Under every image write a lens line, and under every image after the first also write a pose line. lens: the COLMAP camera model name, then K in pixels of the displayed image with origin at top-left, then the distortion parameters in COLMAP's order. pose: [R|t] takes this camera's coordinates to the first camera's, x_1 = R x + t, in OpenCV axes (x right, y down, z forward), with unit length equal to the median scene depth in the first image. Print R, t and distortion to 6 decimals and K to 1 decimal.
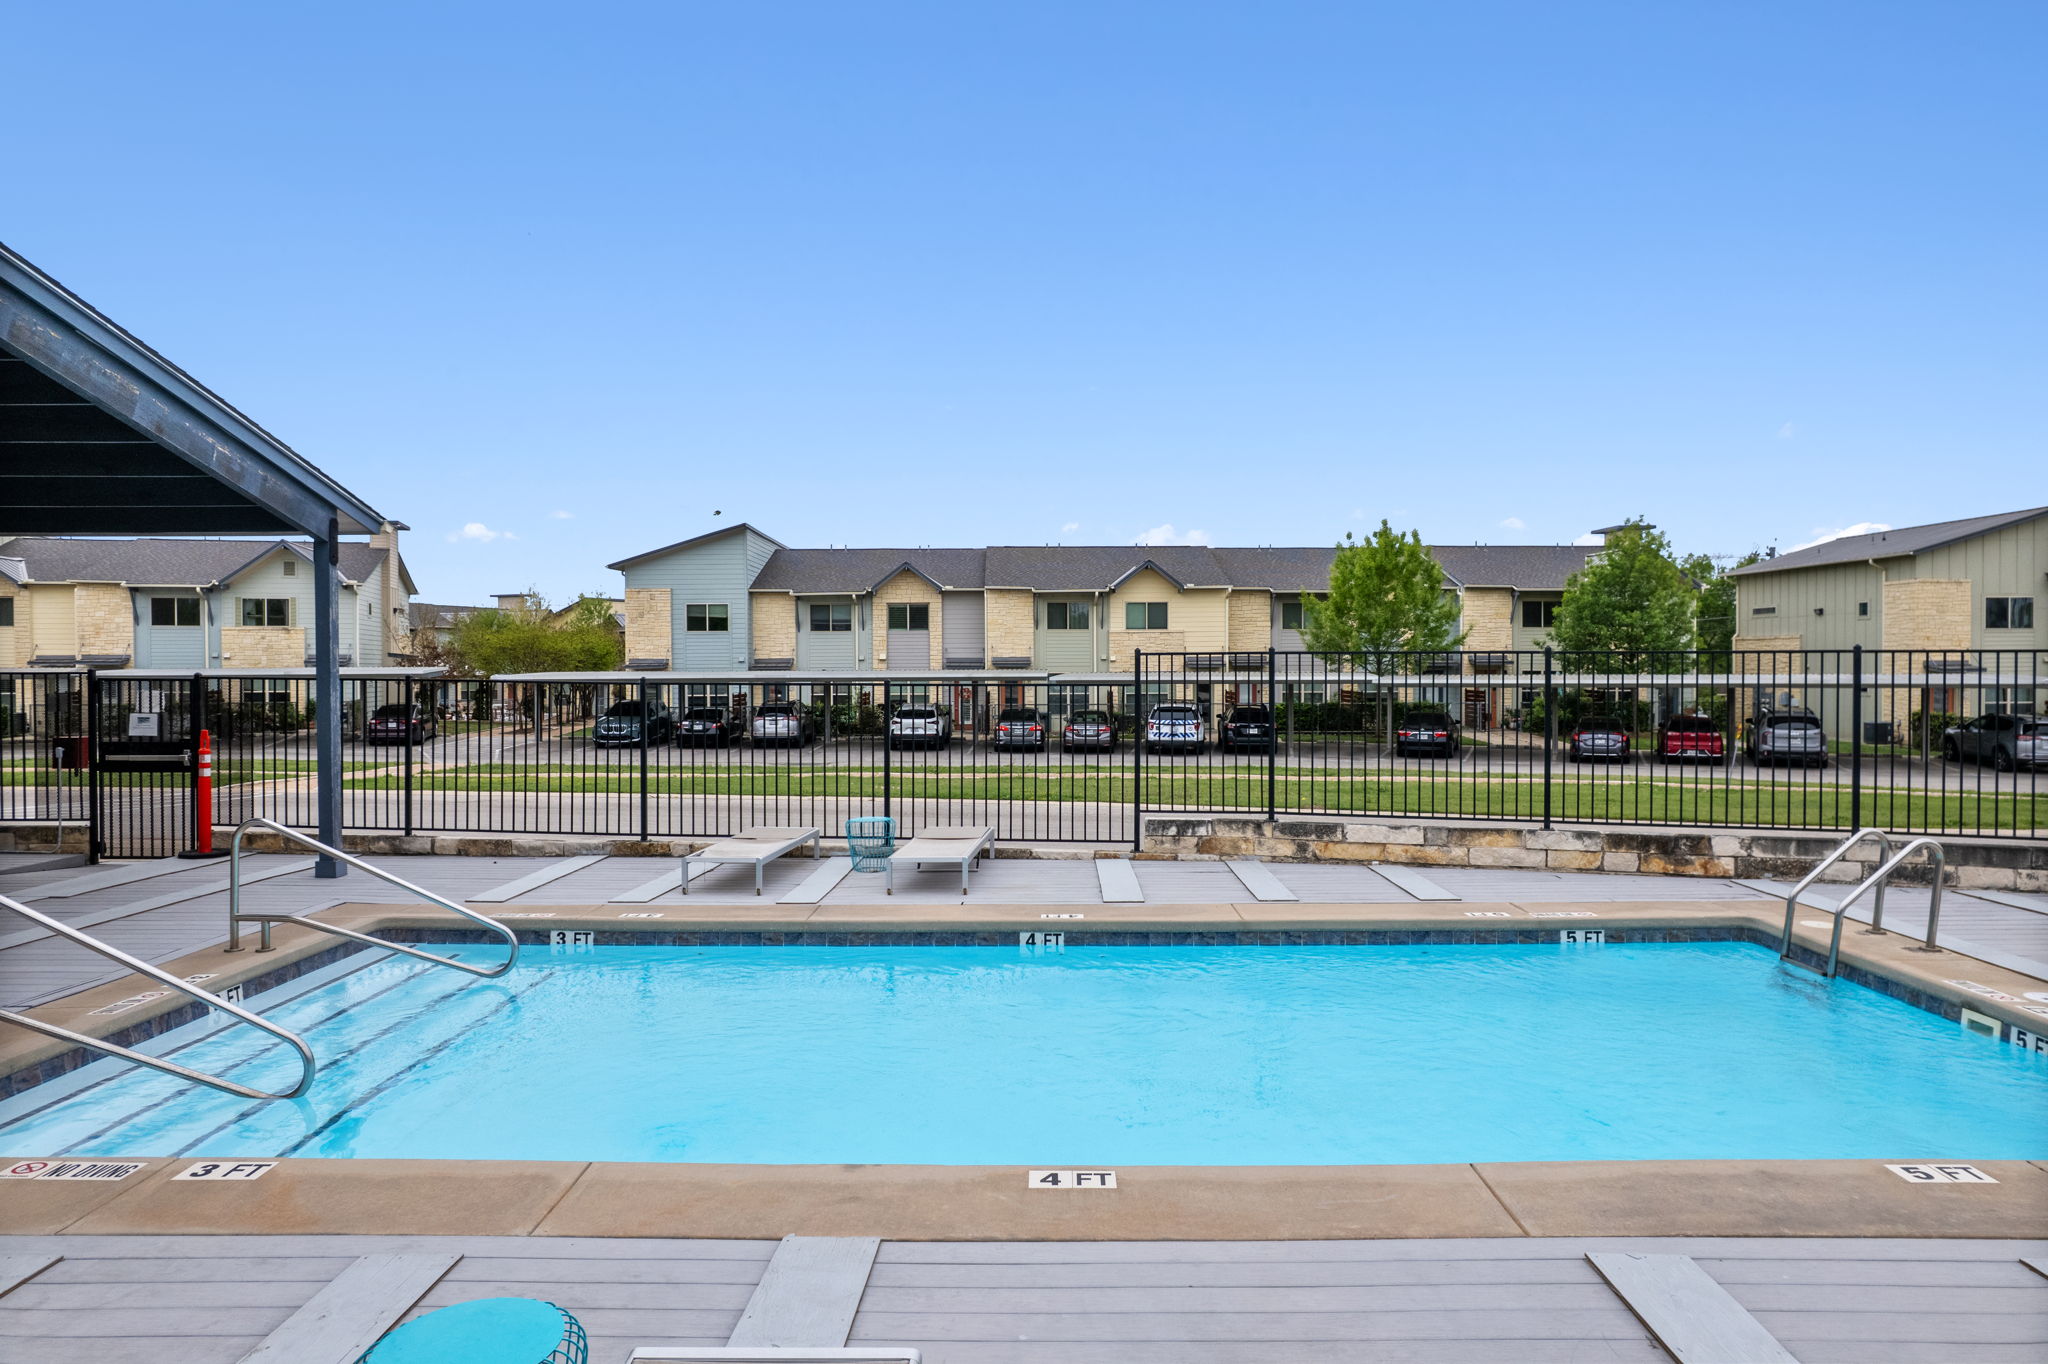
lens RADIAL K [[1311.4, 0, 1024.2], [0, 1311.4, 675.8], [0, 0, 1]] dist [-0.017590, 0.001443]
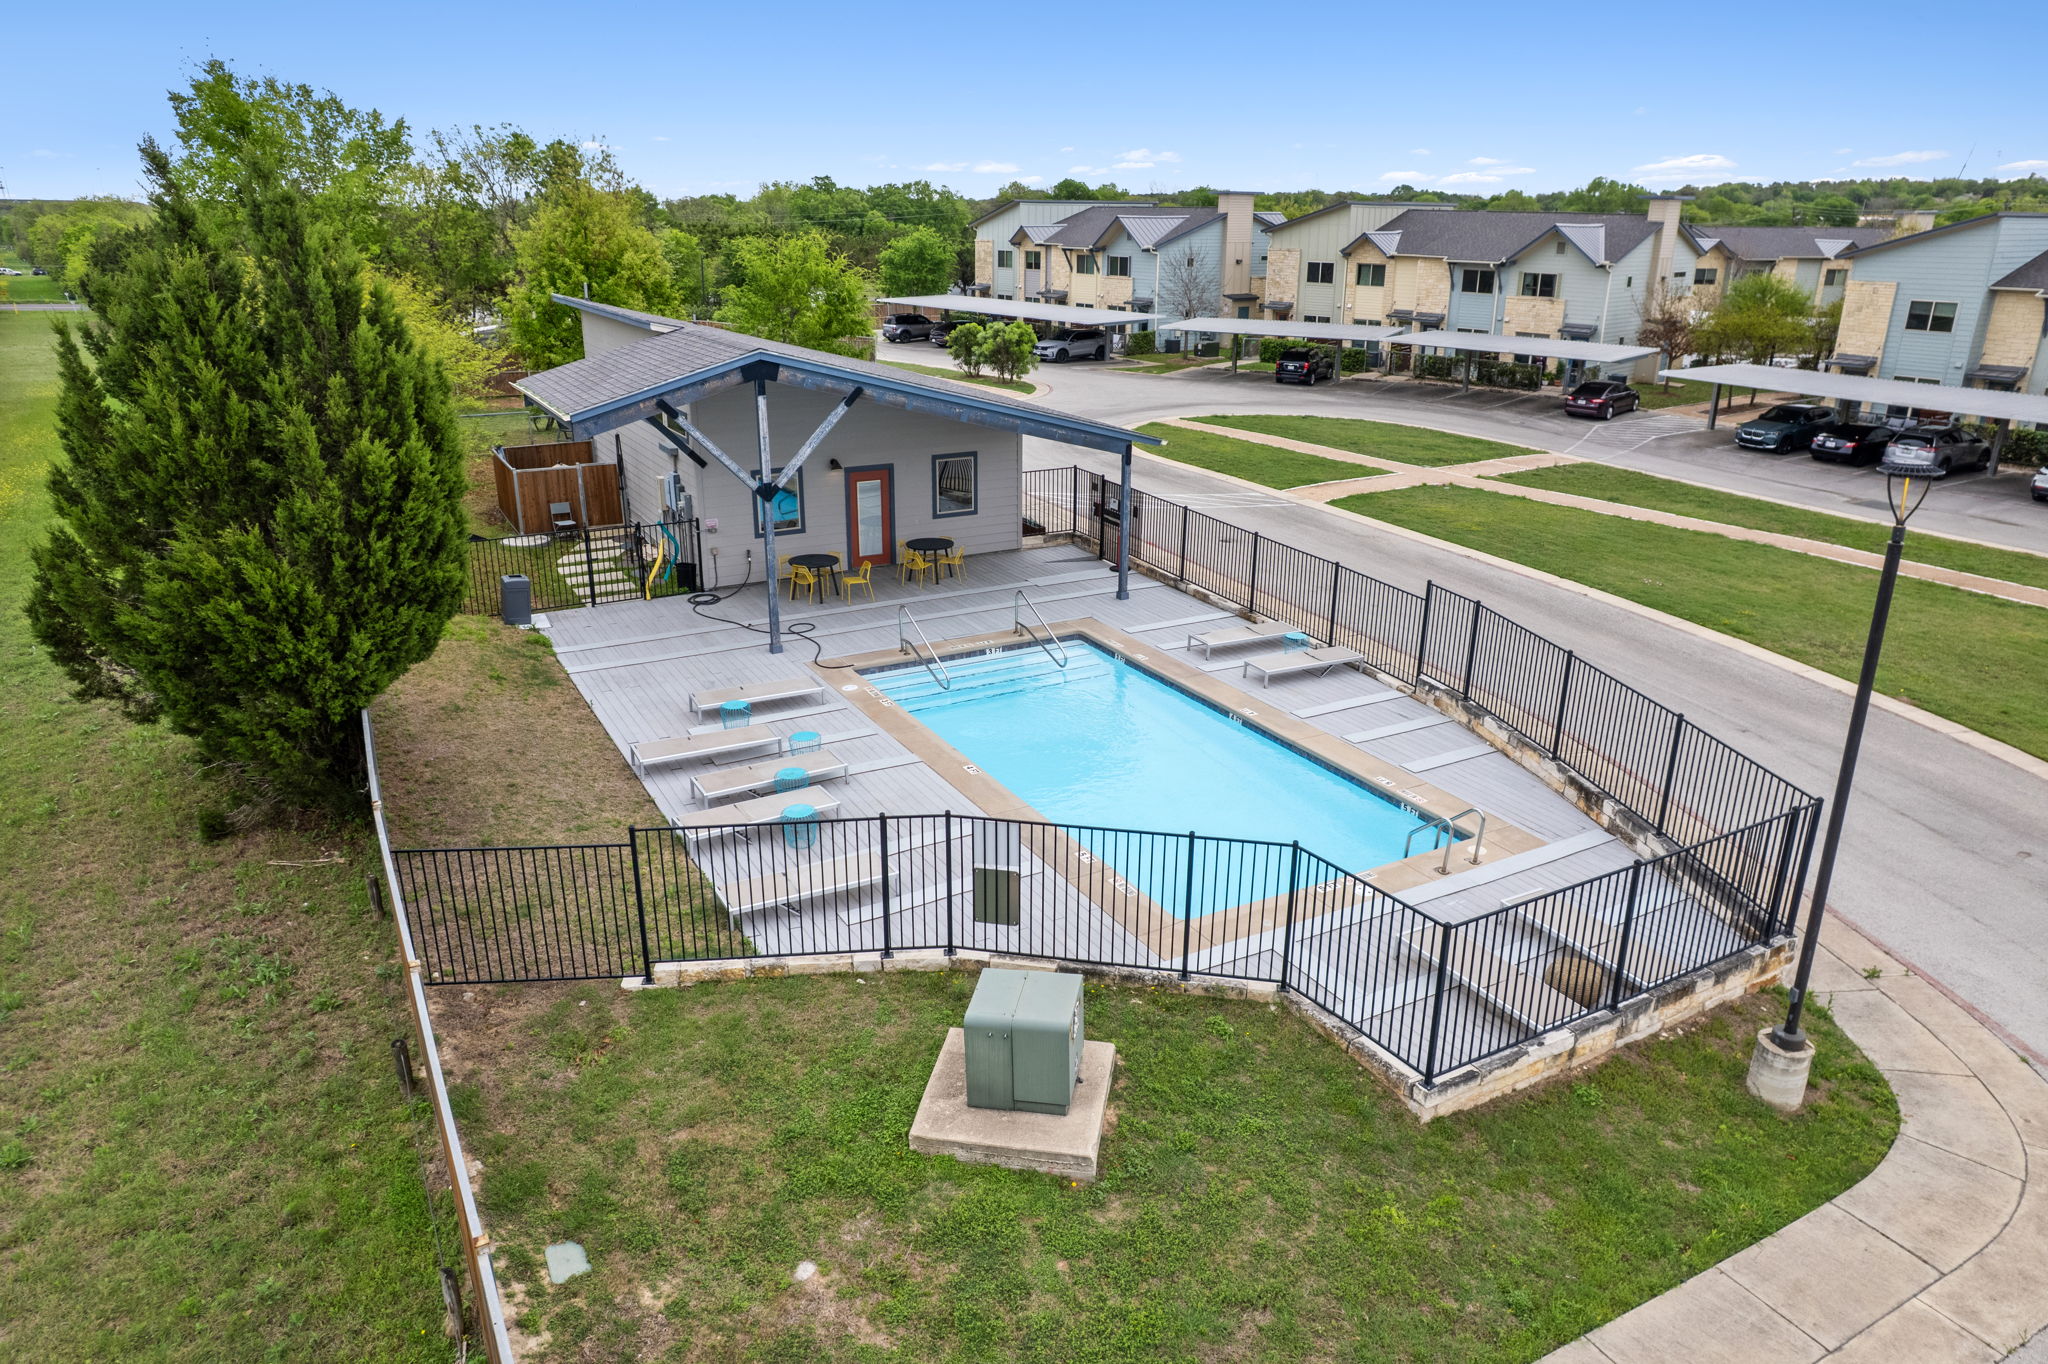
lens RADIAL K [[1311.4, 0, 1017.4], [0, 1311.4, 678.8], [0, 0, 1]] dist [-0.017590, 0.001443]
pose [[0.506364, 0.297345, -0.809433, 0.272888], [-0.019699, 0.942413, 0.333871, -0.101809], [0.862095, -0.153115, 0.483061, -0.066181]]
